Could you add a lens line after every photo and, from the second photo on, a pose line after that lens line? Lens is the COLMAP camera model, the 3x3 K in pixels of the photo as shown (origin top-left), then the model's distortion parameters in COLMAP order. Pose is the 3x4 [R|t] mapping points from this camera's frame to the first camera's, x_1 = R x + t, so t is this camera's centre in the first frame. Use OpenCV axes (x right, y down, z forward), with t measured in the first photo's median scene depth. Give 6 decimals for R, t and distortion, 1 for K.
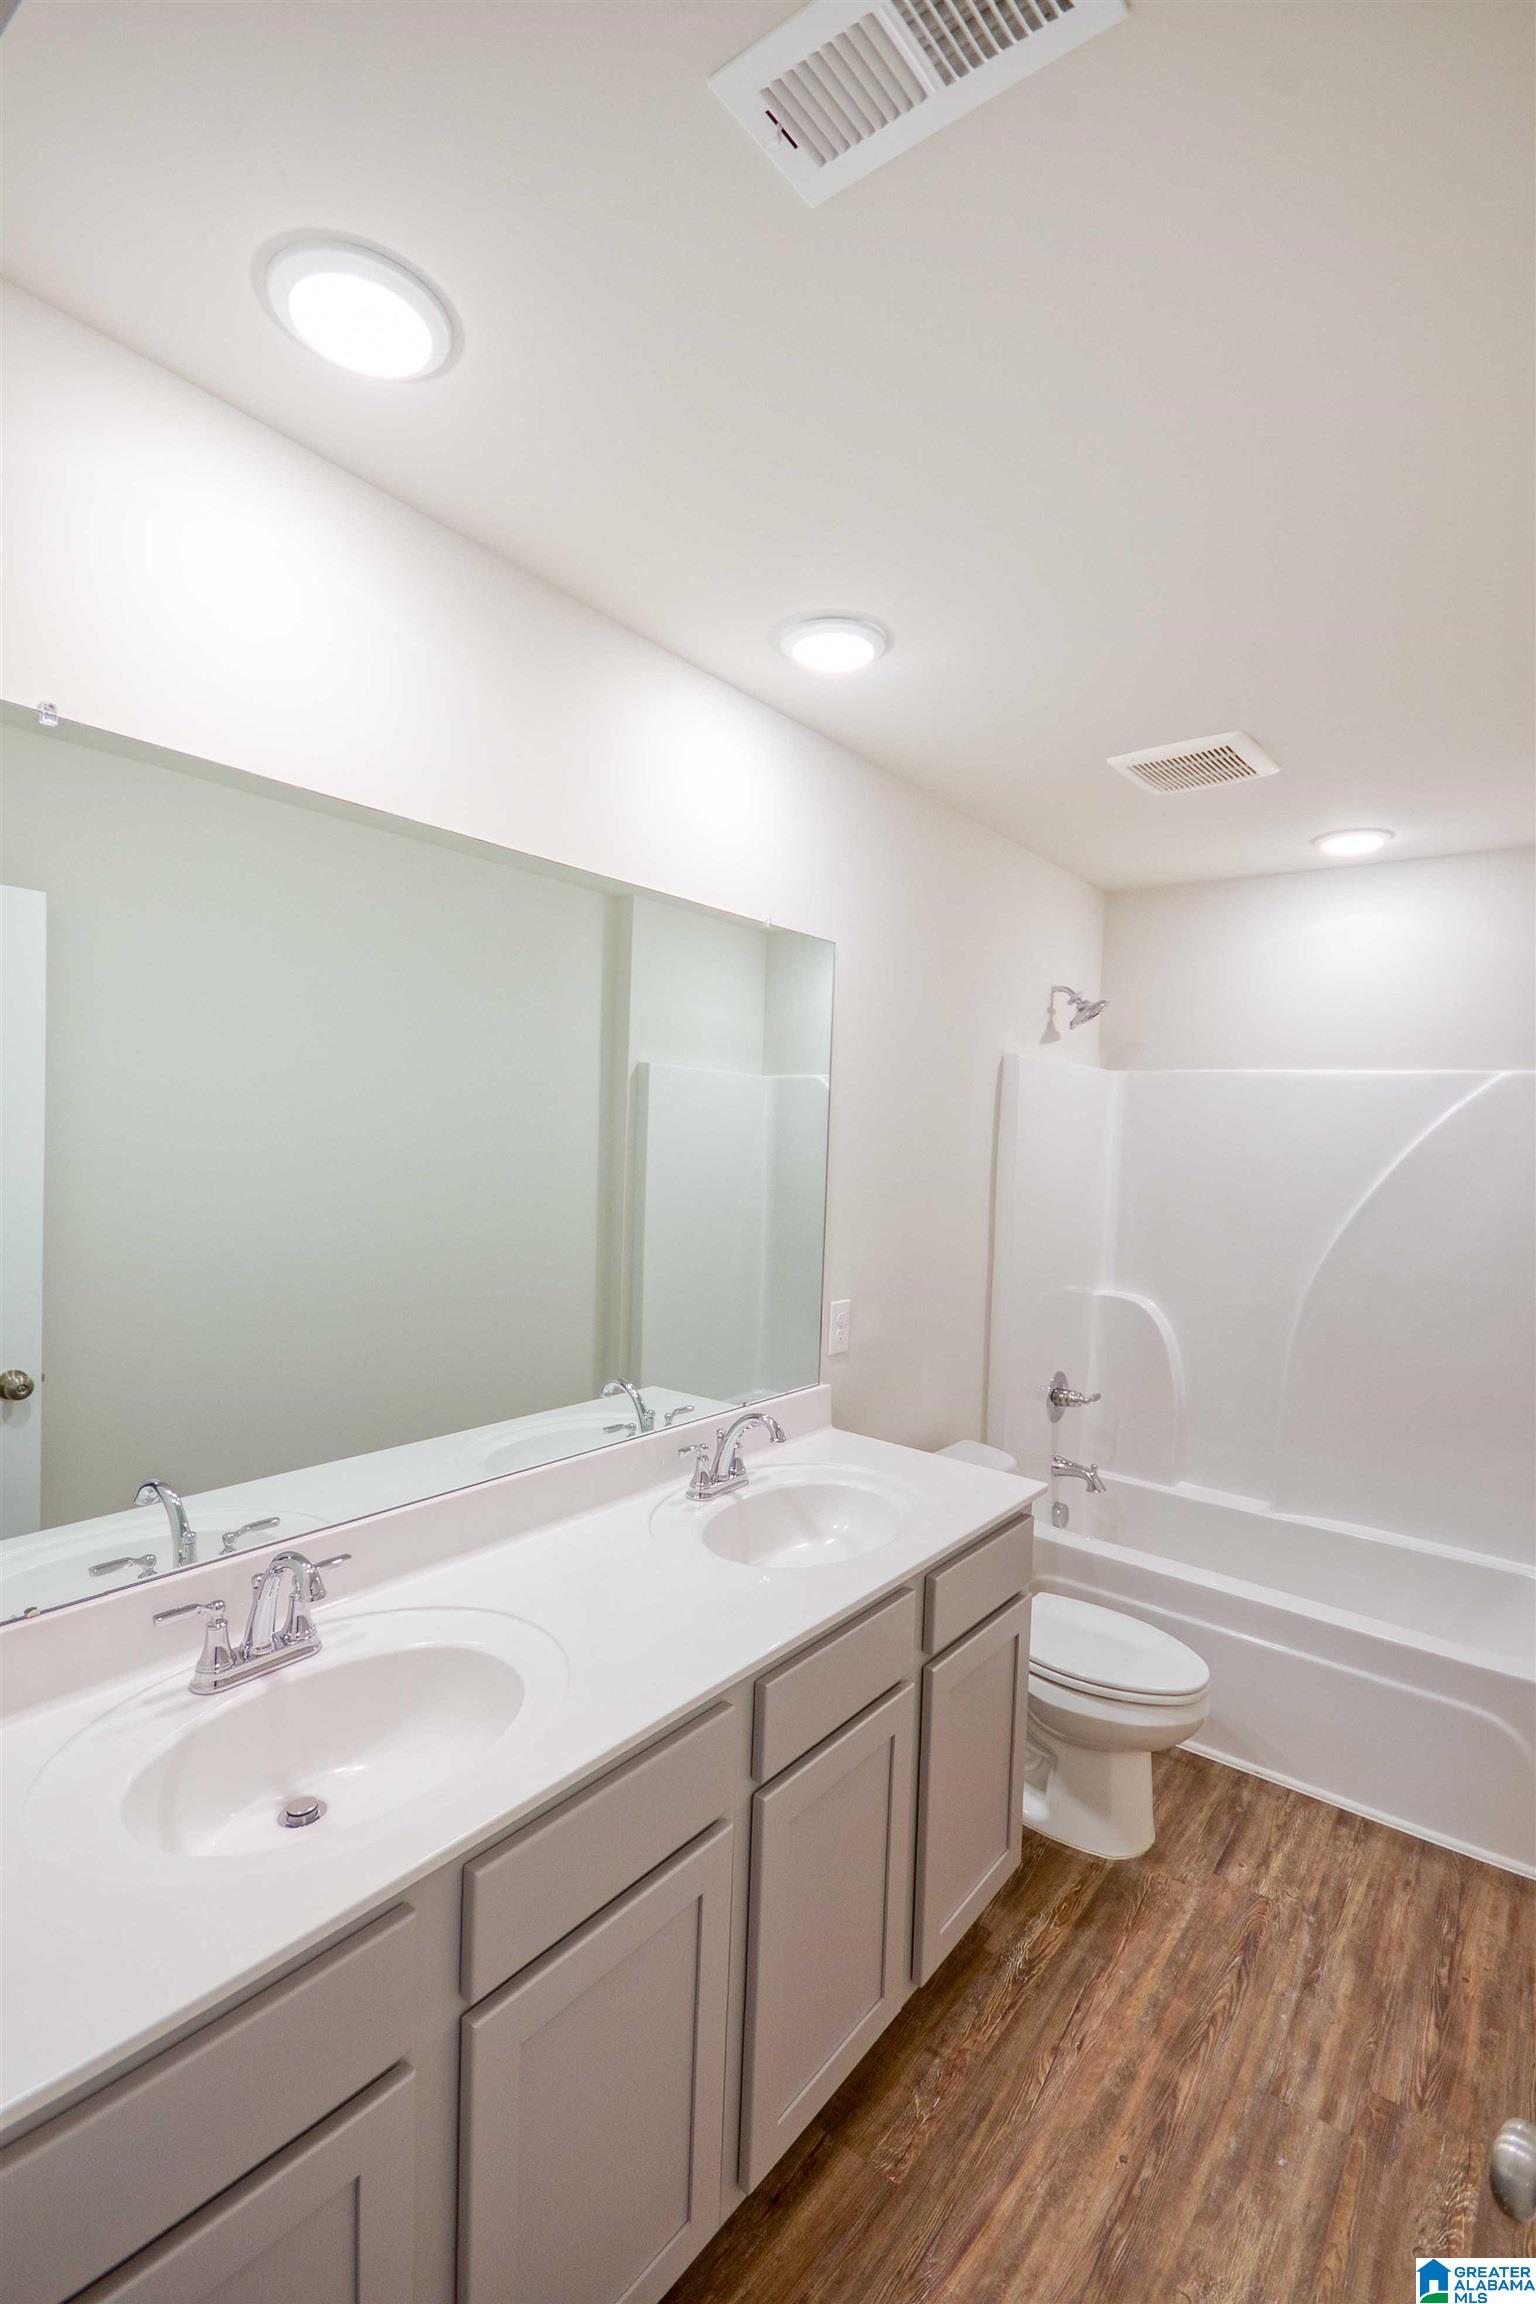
lens RADIAL K [[1039.9, 0, 778.8], [0, 1039.9, 1167.7], [0, 0, 1]] dist [0.016065, -0.014924]
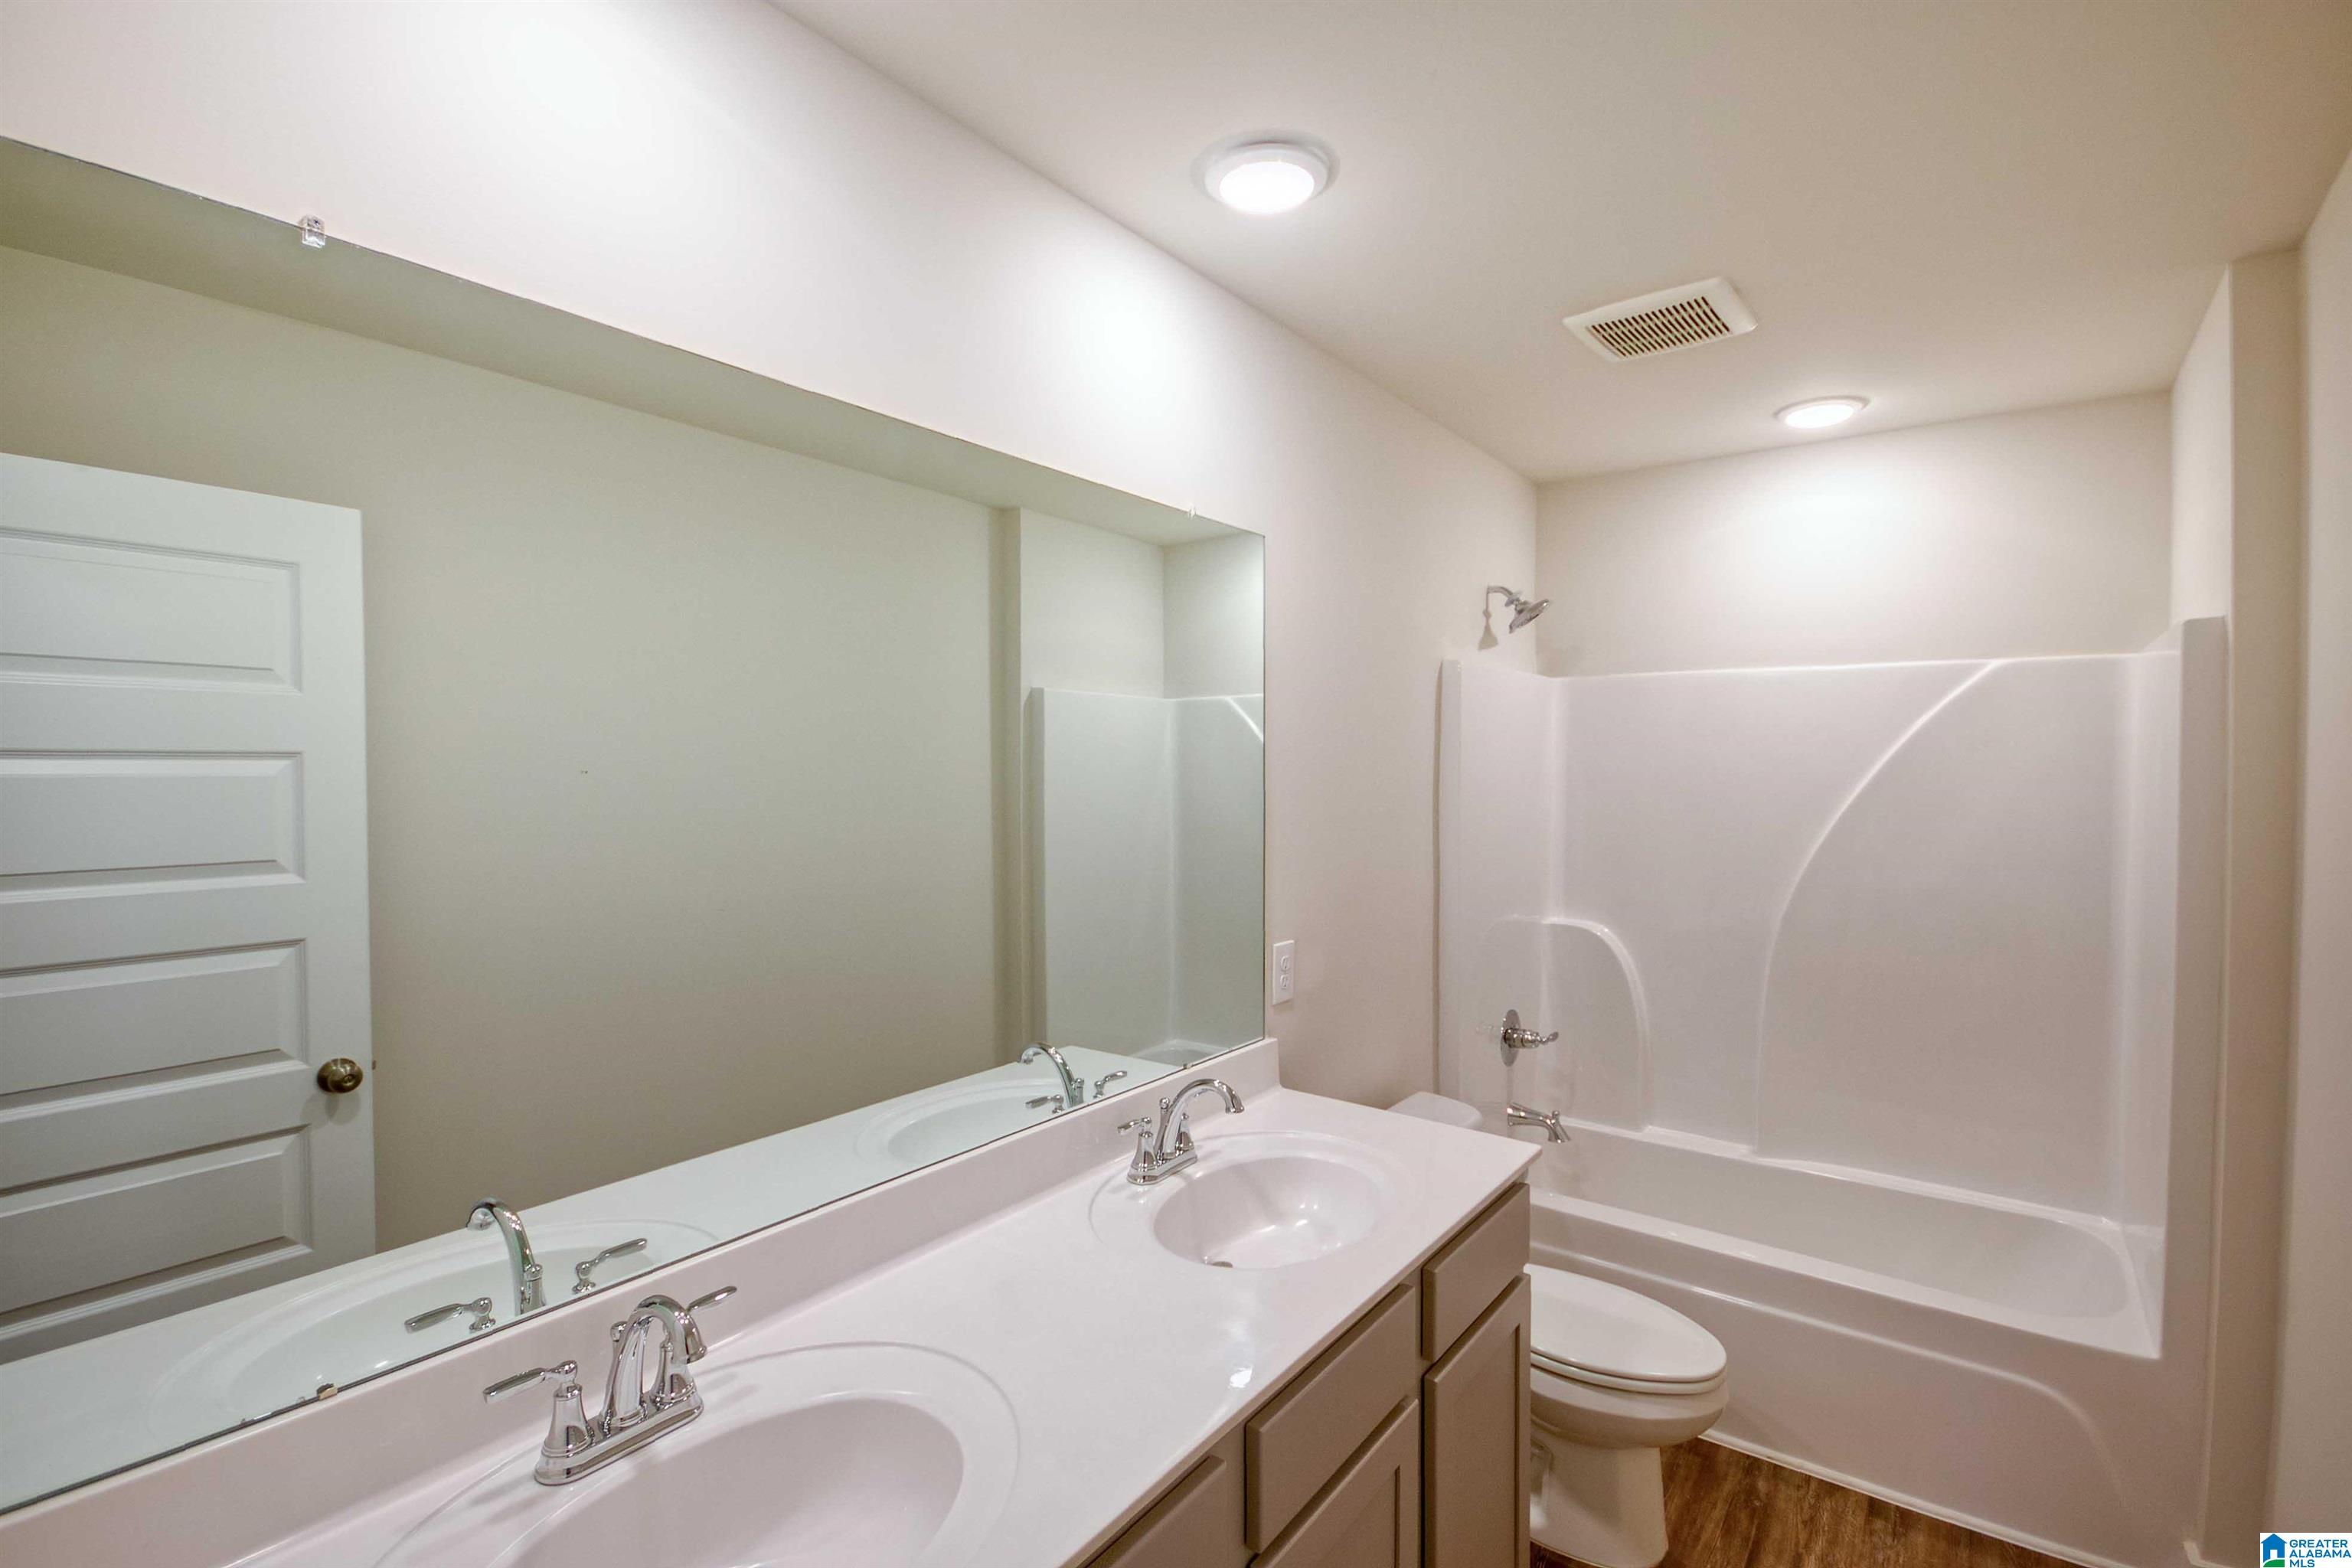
lens RADIAL K [[1061.5, 0, 1171.2], [0, 1061.5, 791.4], [0, 0, 1]] dist [0.016065, -0.014924]
pose [[0.999295, -0.035847, 0.011199, -0.043434], [0.035967, 0.999295, -0.010753, 0.006783], [-0.010805, 0.011148, 0.999879, 0.105077]]
